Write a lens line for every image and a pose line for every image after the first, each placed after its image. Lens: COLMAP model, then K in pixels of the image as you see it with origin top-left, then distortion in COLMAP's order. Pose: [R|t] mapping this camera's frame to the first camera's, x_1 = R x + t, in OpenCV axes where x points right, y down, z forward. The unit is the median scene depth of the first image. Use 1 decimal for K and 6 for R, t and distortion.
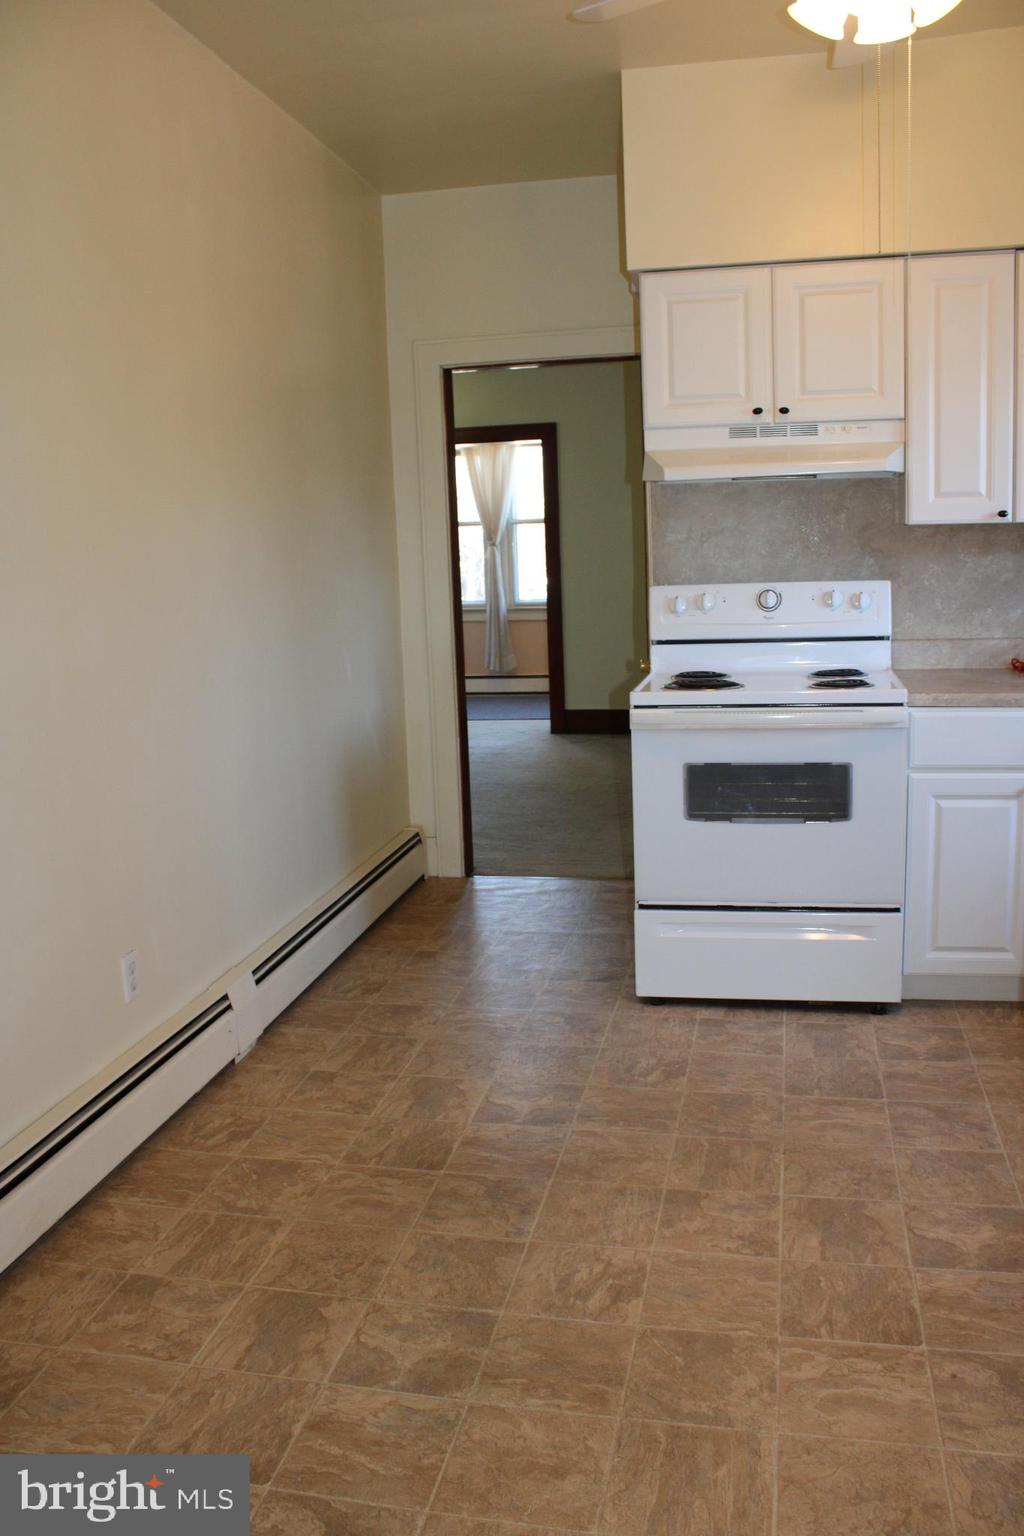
lens RADIAL K [[1275.7, 0, 522.7], [0, 1275.7, 781.3], [0, 0, 1]] dist [-0.157596, 0.143032]
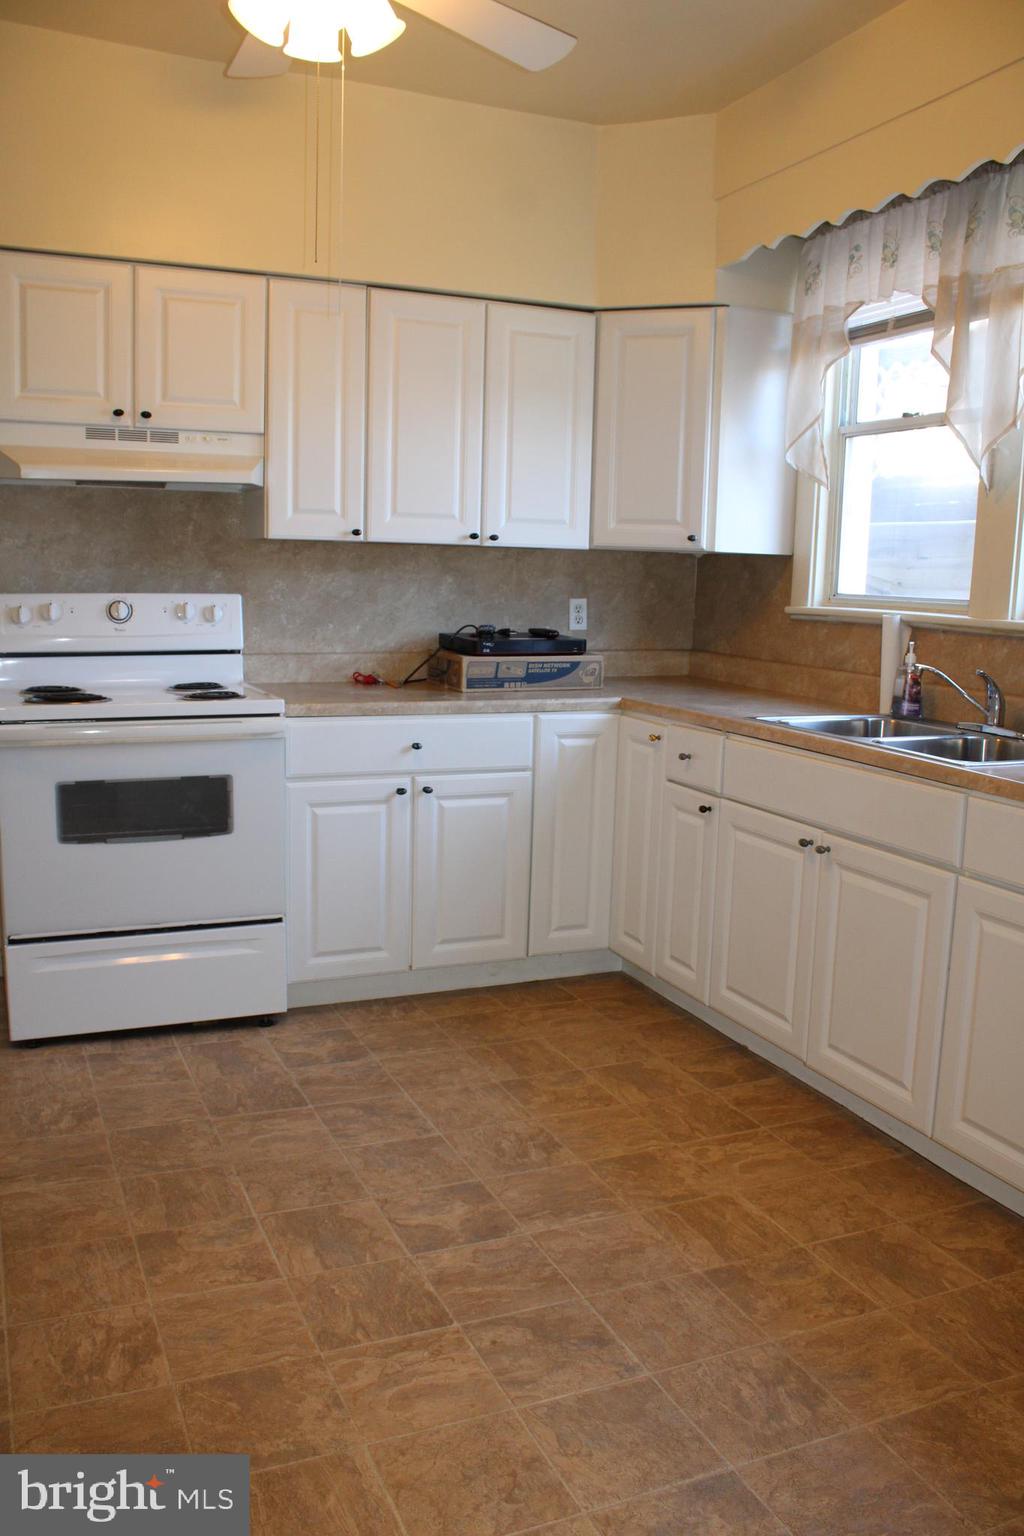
lens RADIAL K [[1275.7, 0, 514.3], [0, 1275.7, 776.3], [0, 0, 1]] dist [-0.157596, 0.143032]
pose [[0.816968, -0.035113, 0.575613, -0.130985], [0.052690, 0.998515, -0.013873, 0.012218], [-0.574271, 0.041663, 0.817605, 0.063747]]
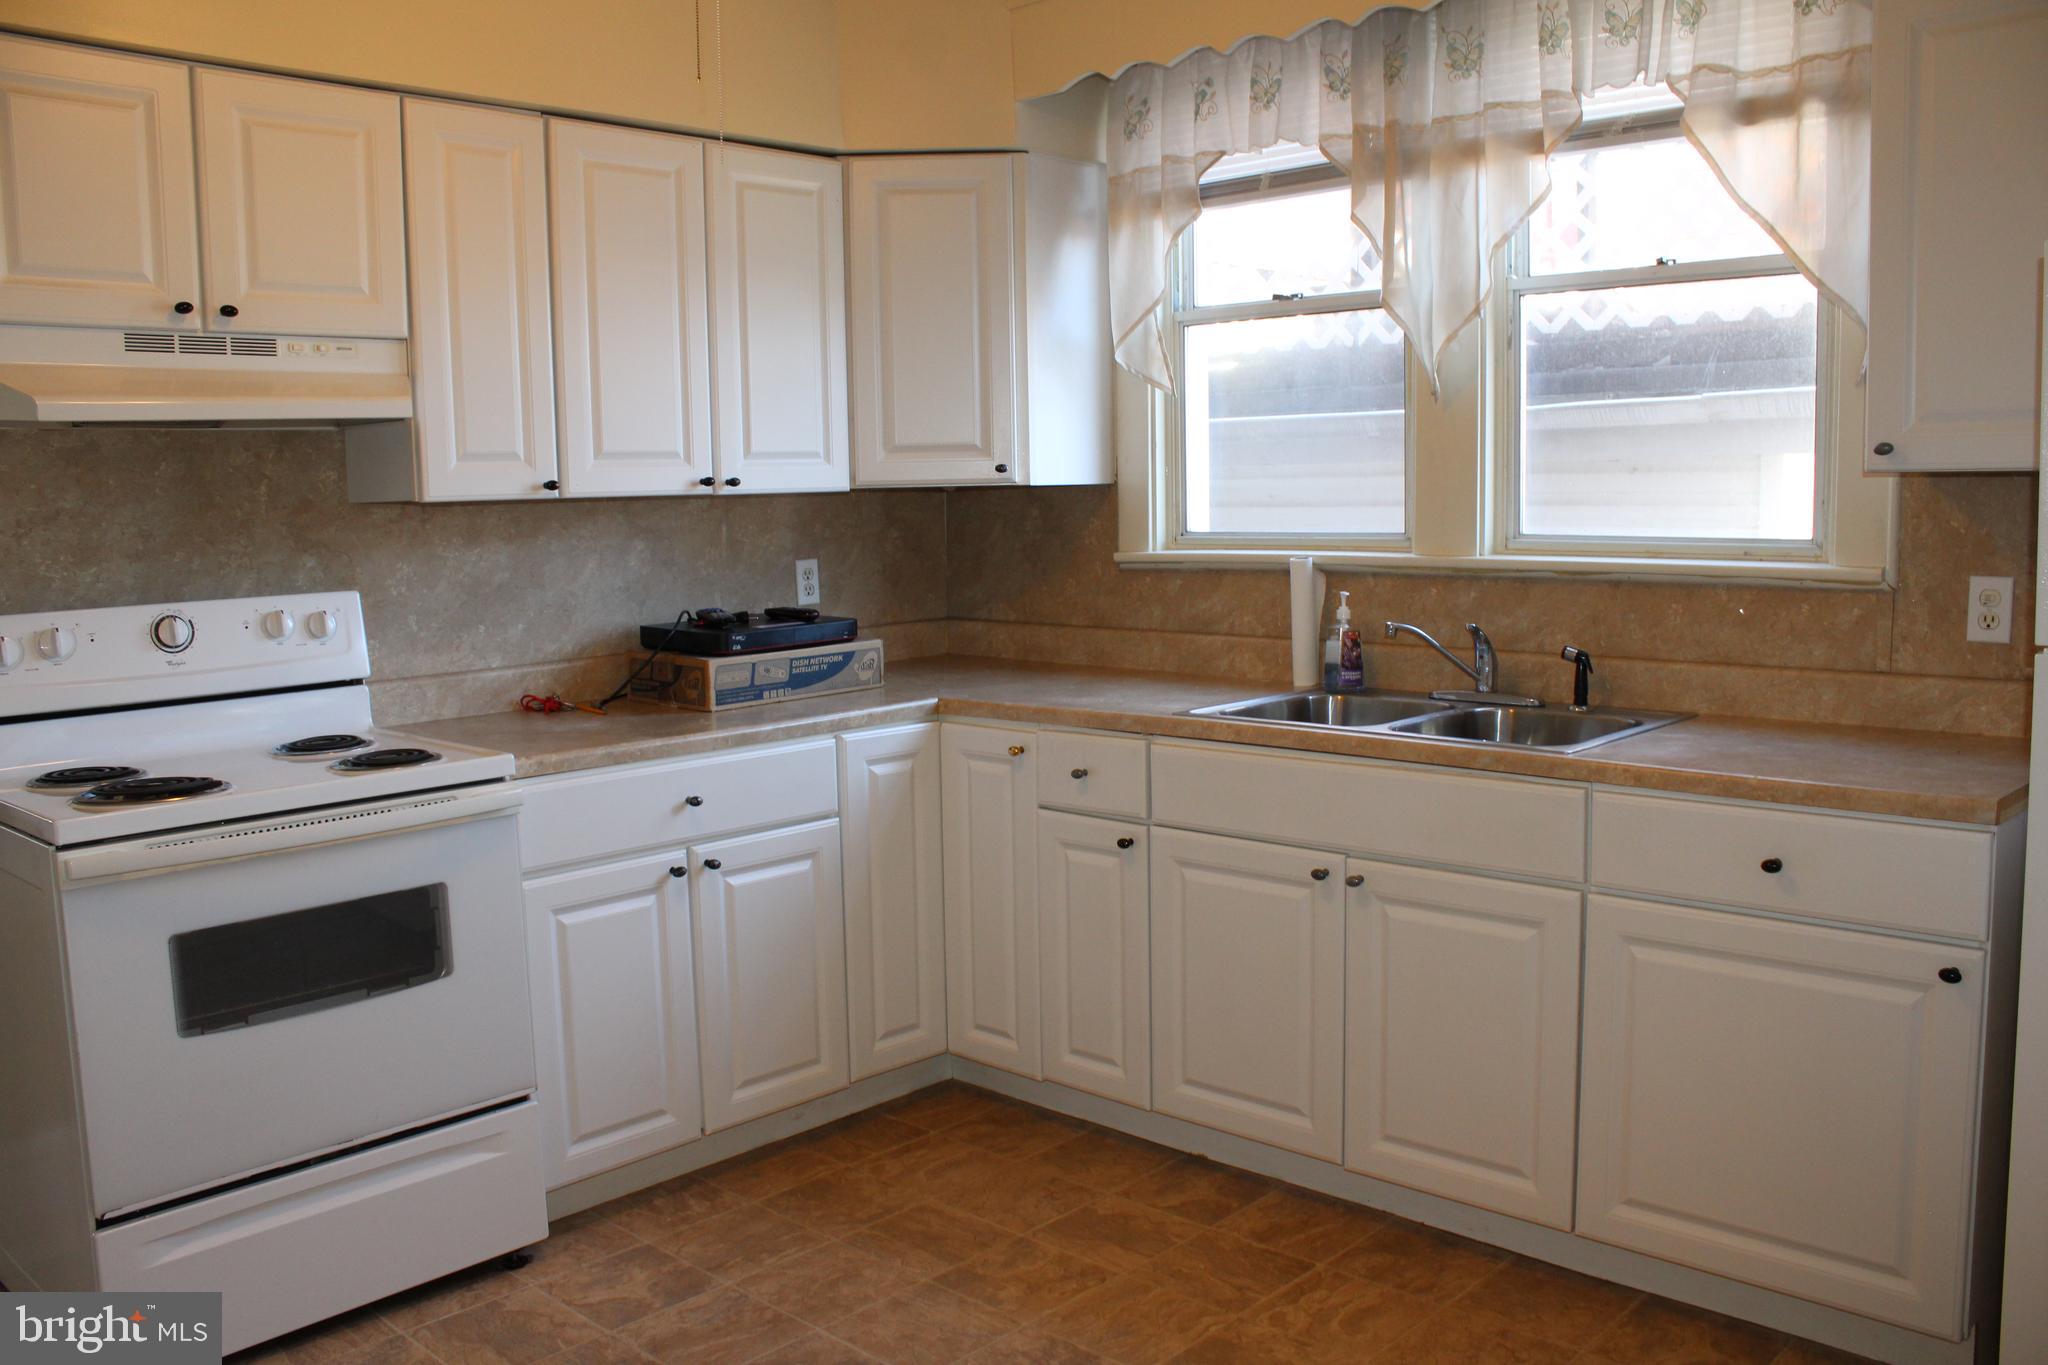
lens RADIAL K [[1700.9, 0, 1034.0], [0, 1700.9, 672.8], [0, 0, 1]] dist [-0.157596, 0.143032]
pose [[0.527207, -0.068209, 0.846995, -0.276811], [0.161537, 0.986641, -0.021093, -0.052597], [-0.834241, 0.147941, 0.531183, 0.313373]]
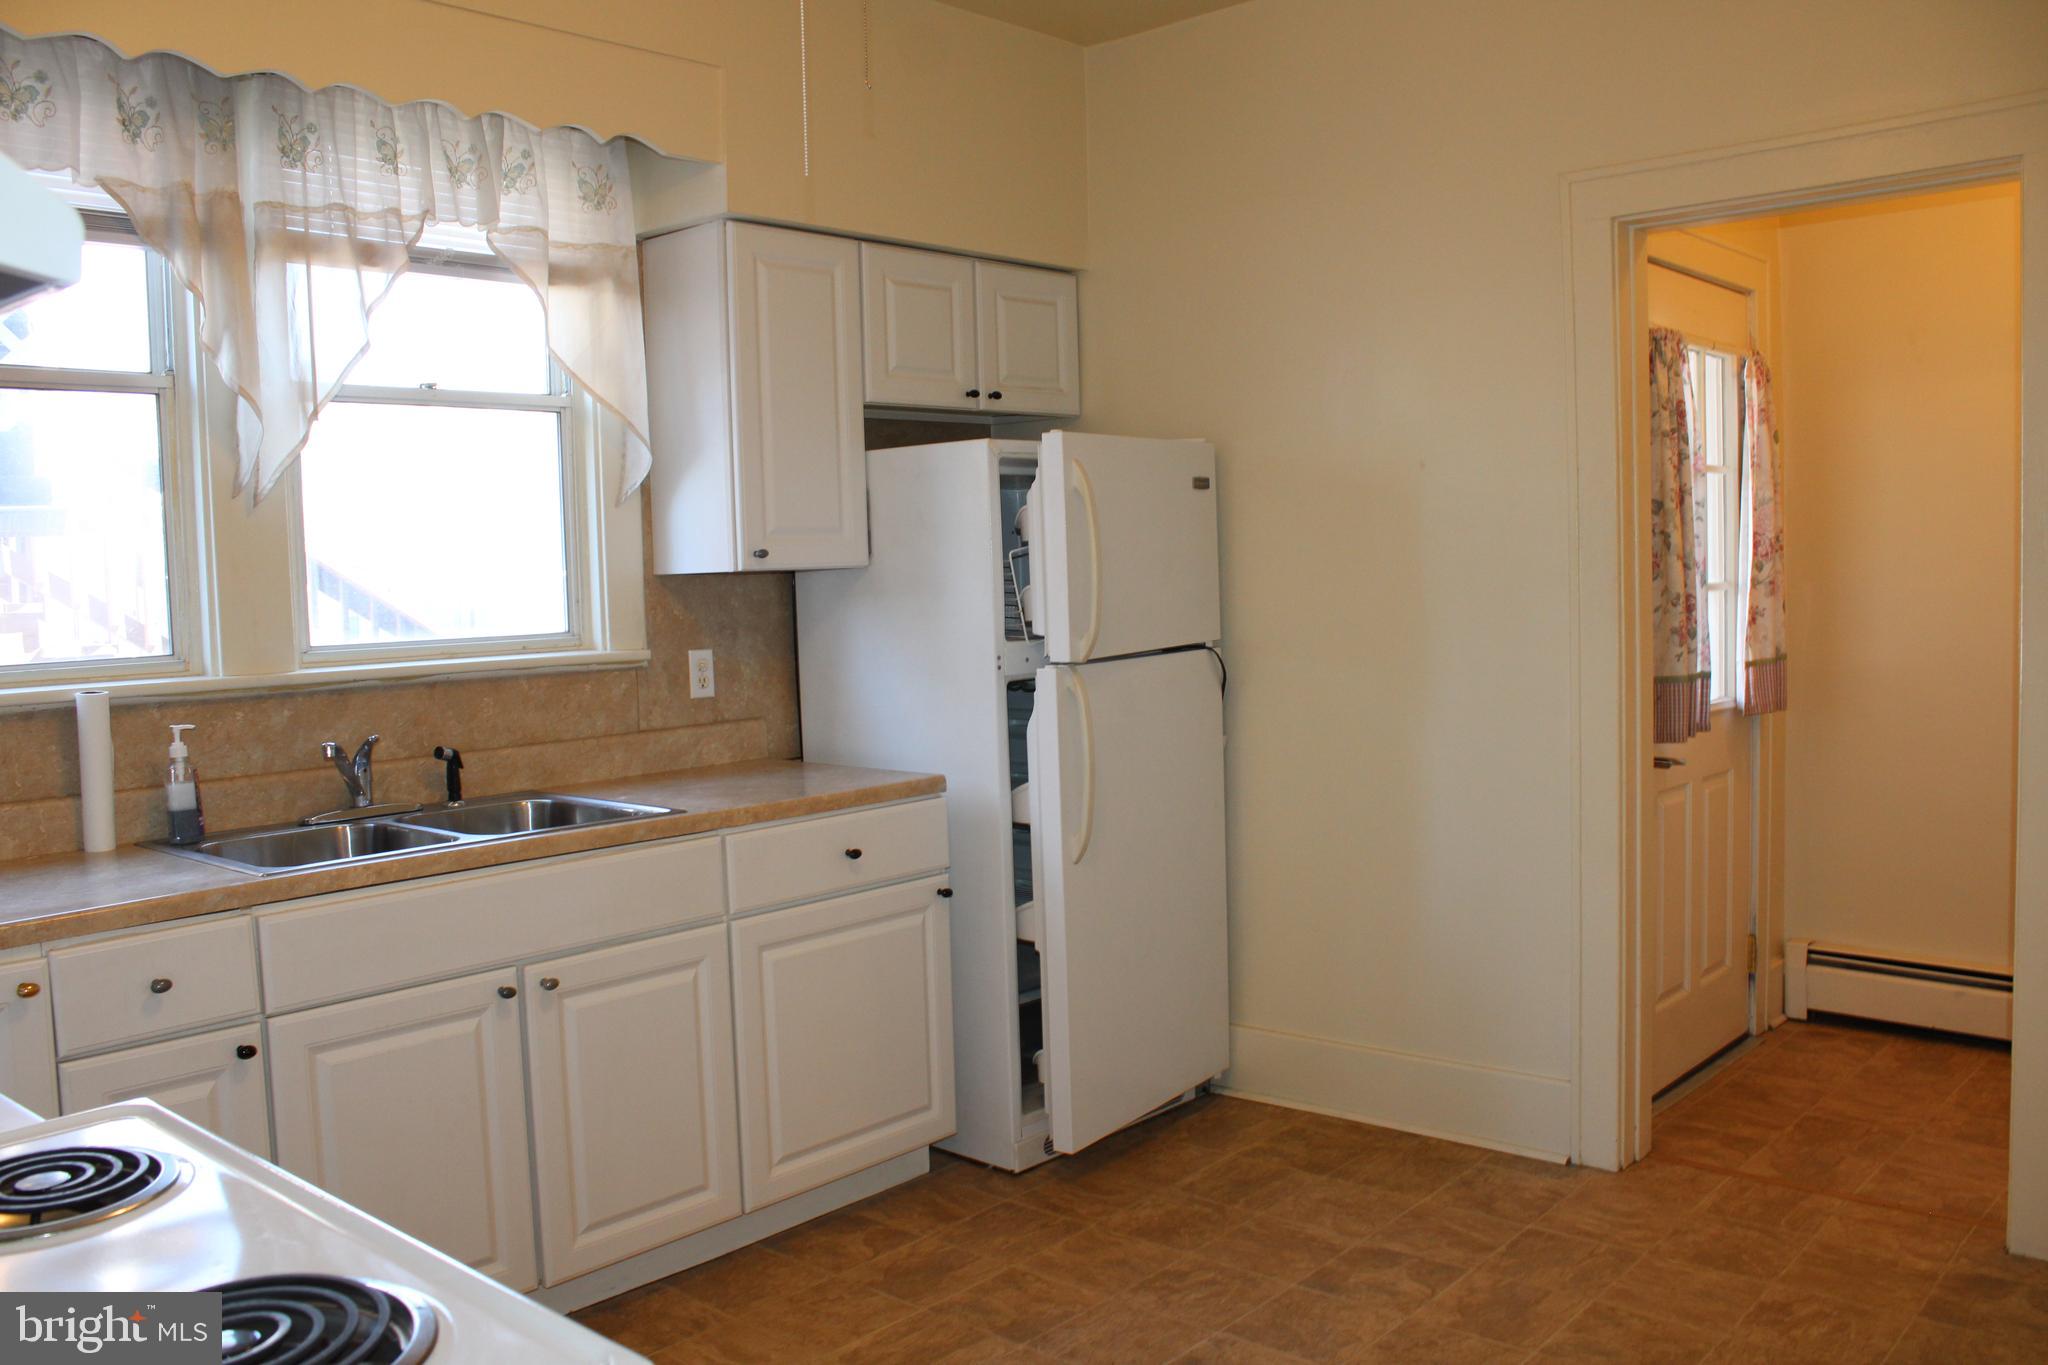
lens RADIAL K [[1700.9, 0, 1018.9], [0, 1700.9, 676.7], [0, 0, 1]] dist [-0.157596, 0.143032]
pose [[-0.862785, 0.025343, 0.504935, 0.010723], [0.152614, 0.965208, 0.212327, -0.350675], [-0.481986, 0.260253, -0.836635, 1.781616]]
